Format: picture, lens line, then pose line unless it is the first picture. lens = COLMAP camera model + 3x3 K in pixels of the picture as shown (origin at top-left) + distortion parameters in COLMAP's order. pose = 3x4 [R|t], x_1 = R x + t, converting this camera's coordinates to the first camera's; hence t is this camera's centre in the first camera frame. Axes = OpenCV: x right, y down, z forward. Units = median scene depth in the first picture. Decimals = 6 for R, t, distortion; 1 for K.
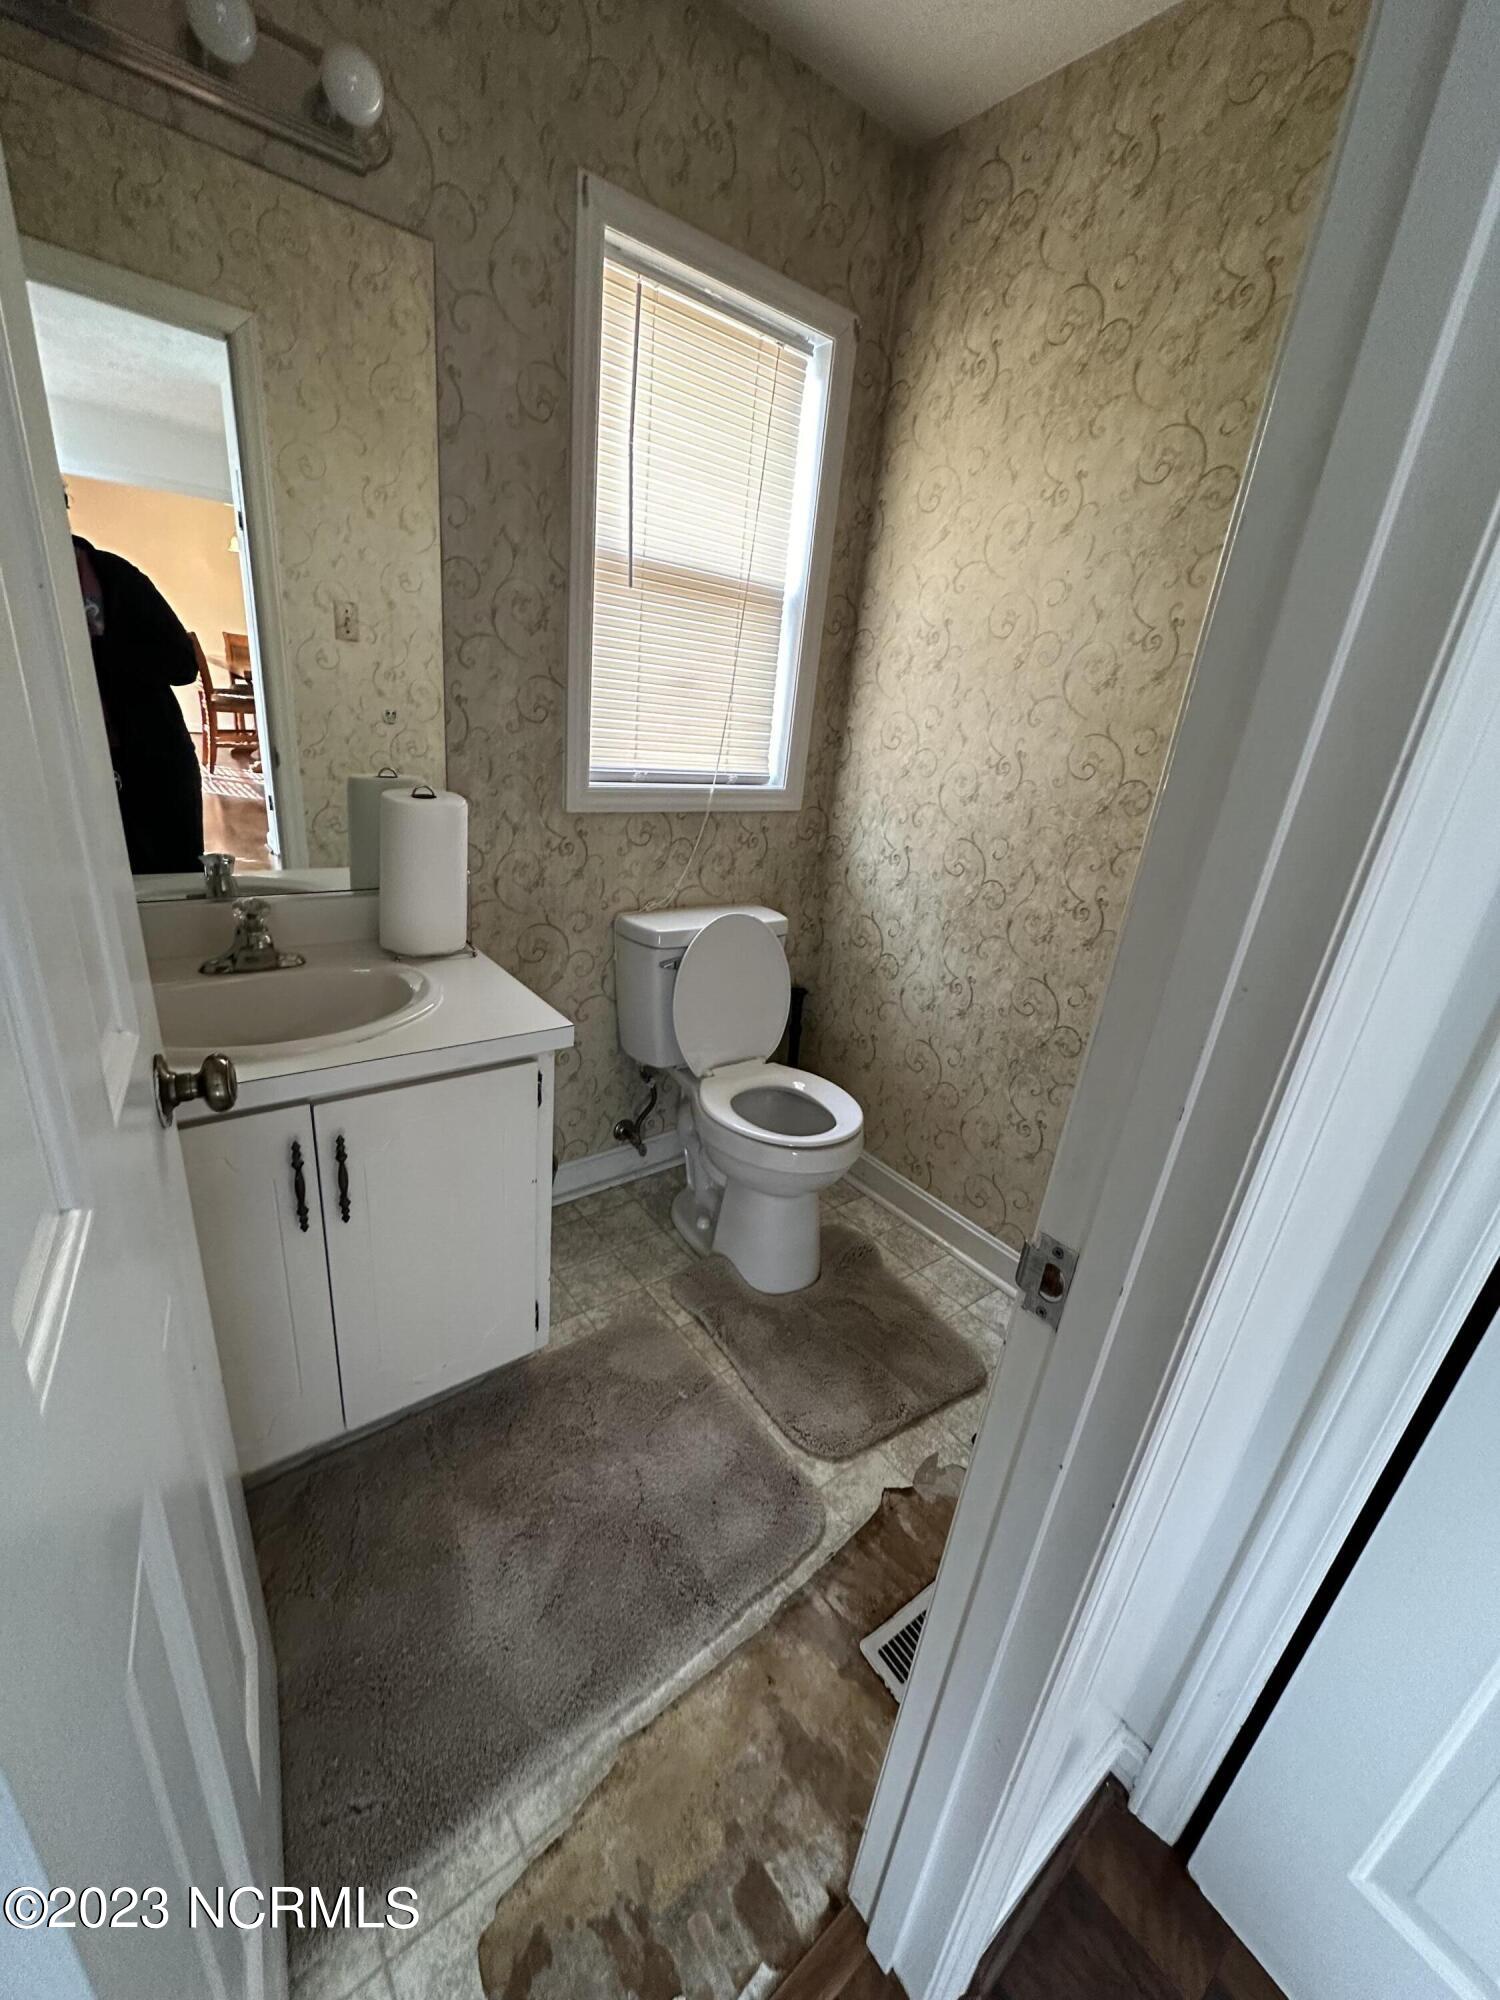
lens RADIAL K [[793.8, 0, 753.9], [0, 793.8, 996.1], [0, 0, 1]] dist [-0.003082, 0.000385]
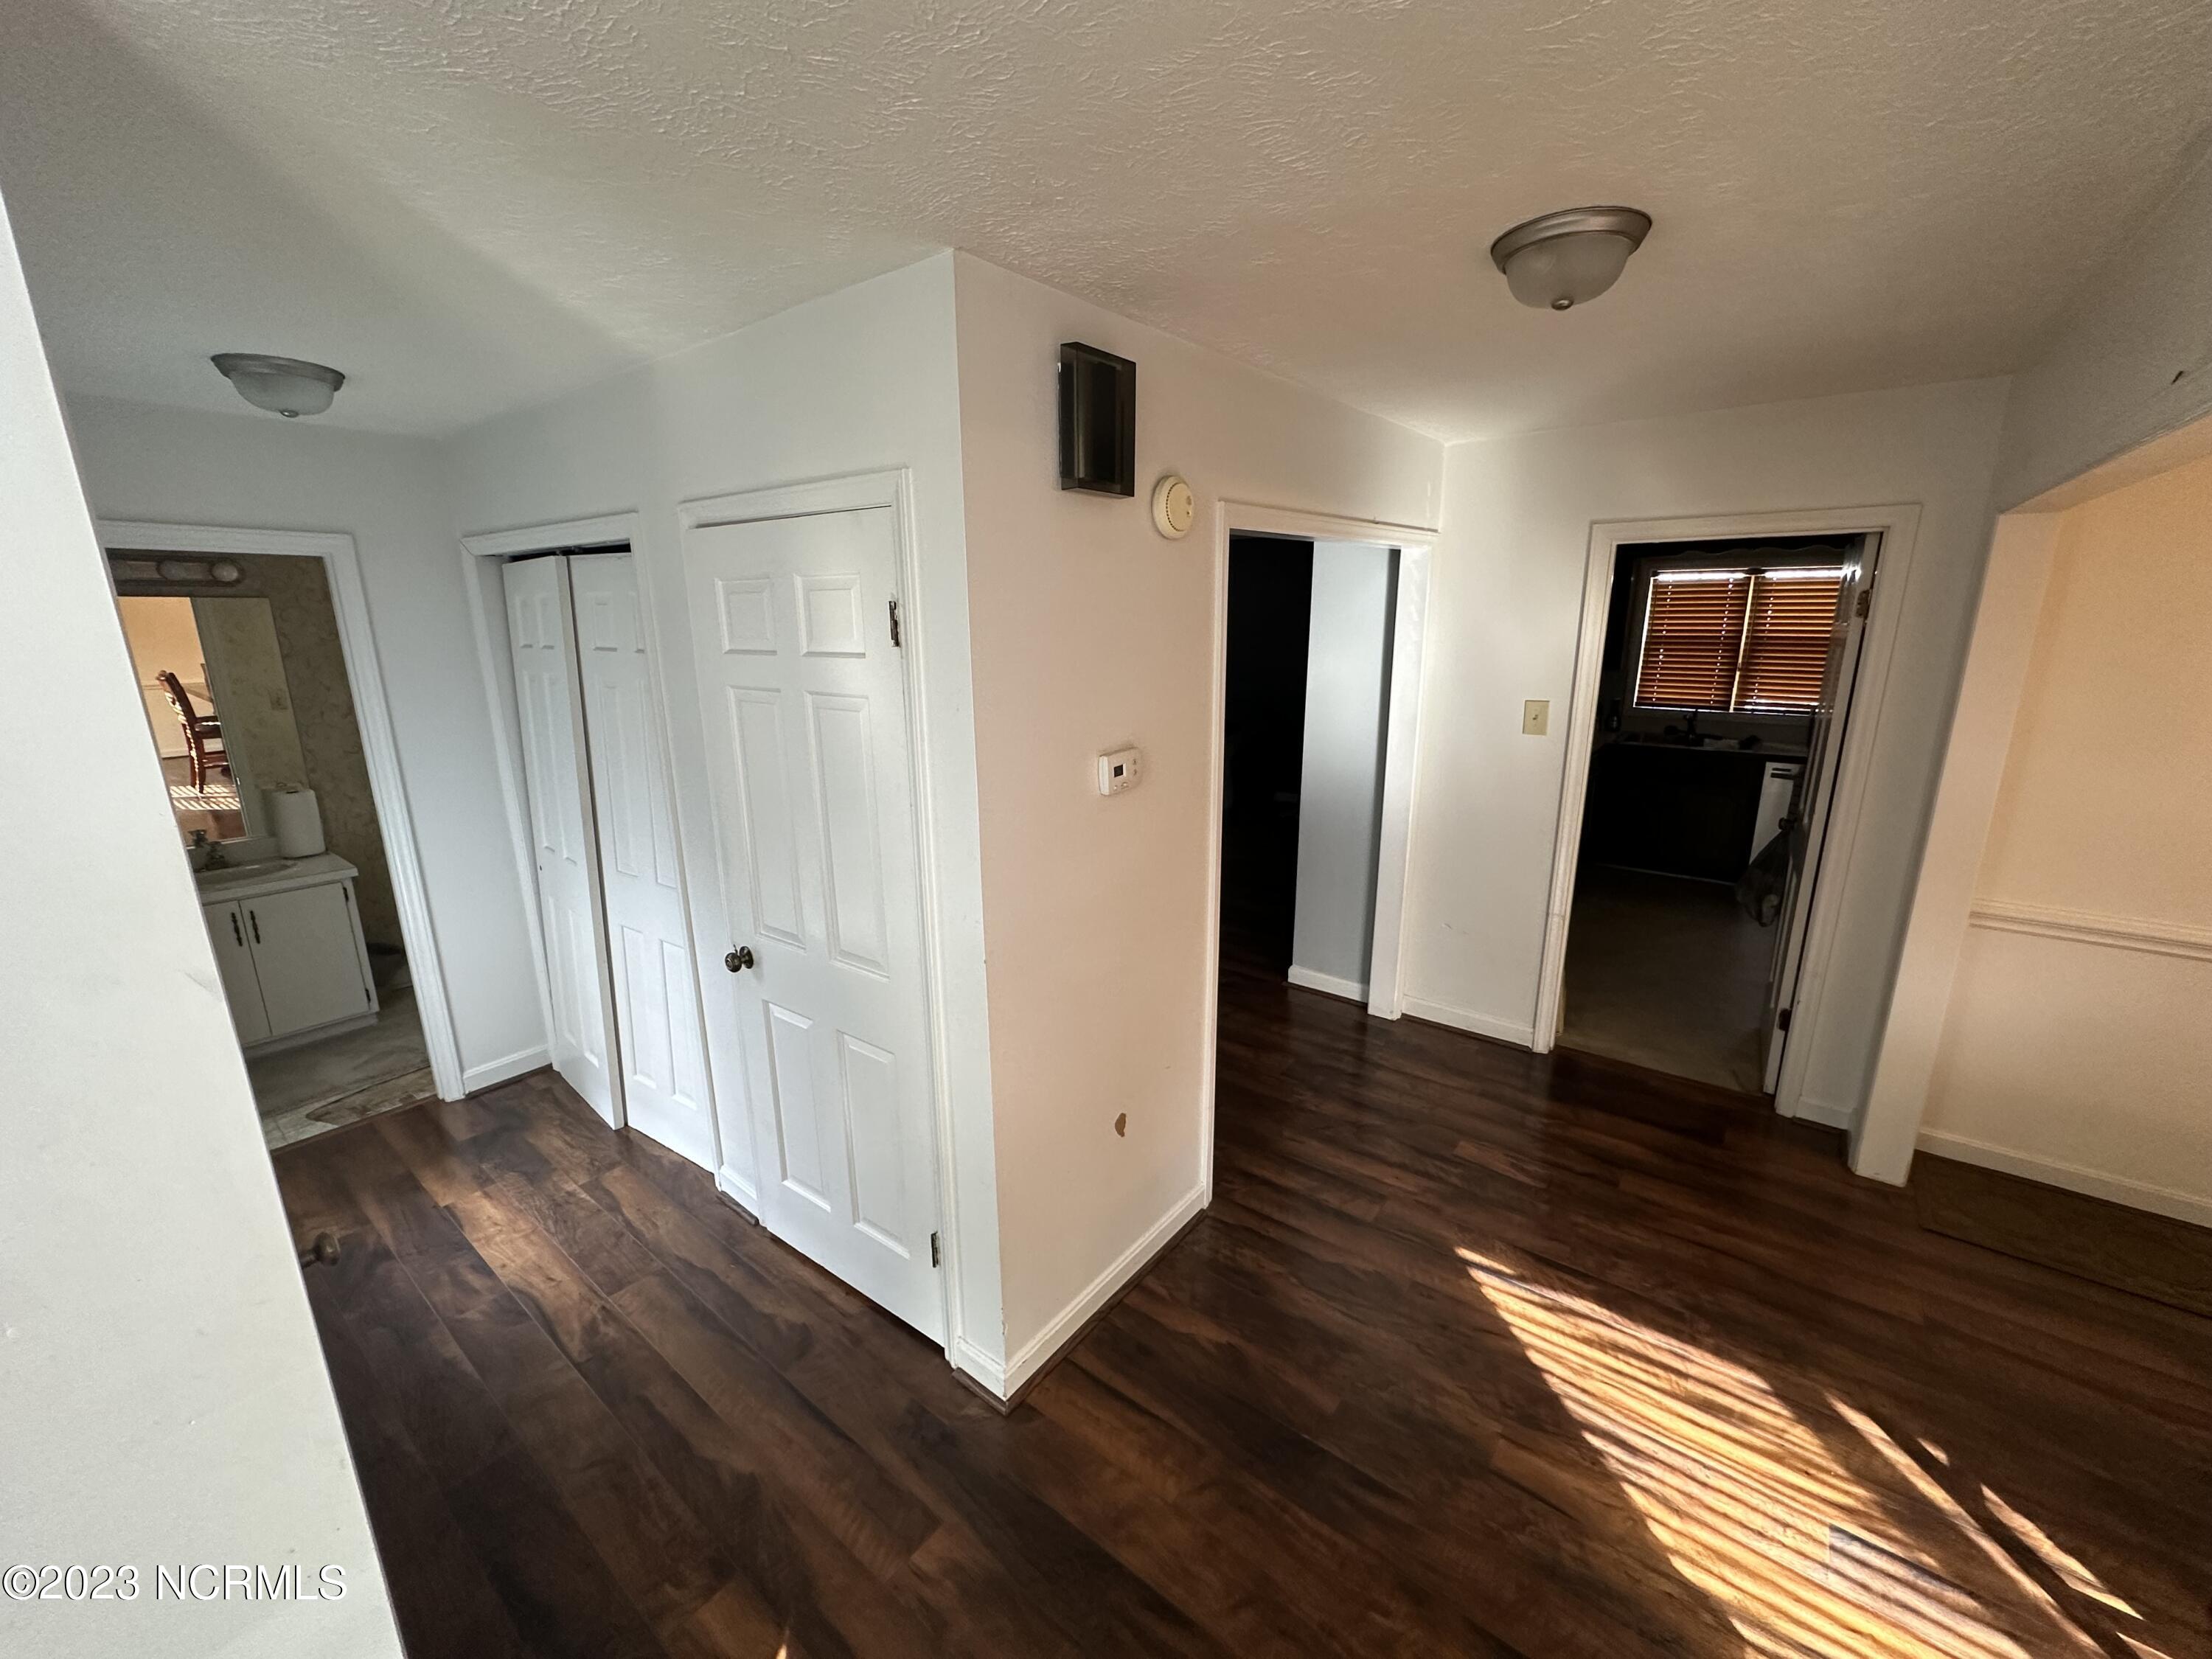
lens RADIAL K [[878.0, 0, 1115.5], [0, 878.0, 830.4], [0, 0, 1]] dist [-0.003082, 0.000385]
pose [[0.965483, -0.164774, 0.201724, 1.415712], [0.186534, 0.977944, -0.093970, 0.570261], [-0.181791, 0.128355, 0.974924, -2.007245]]
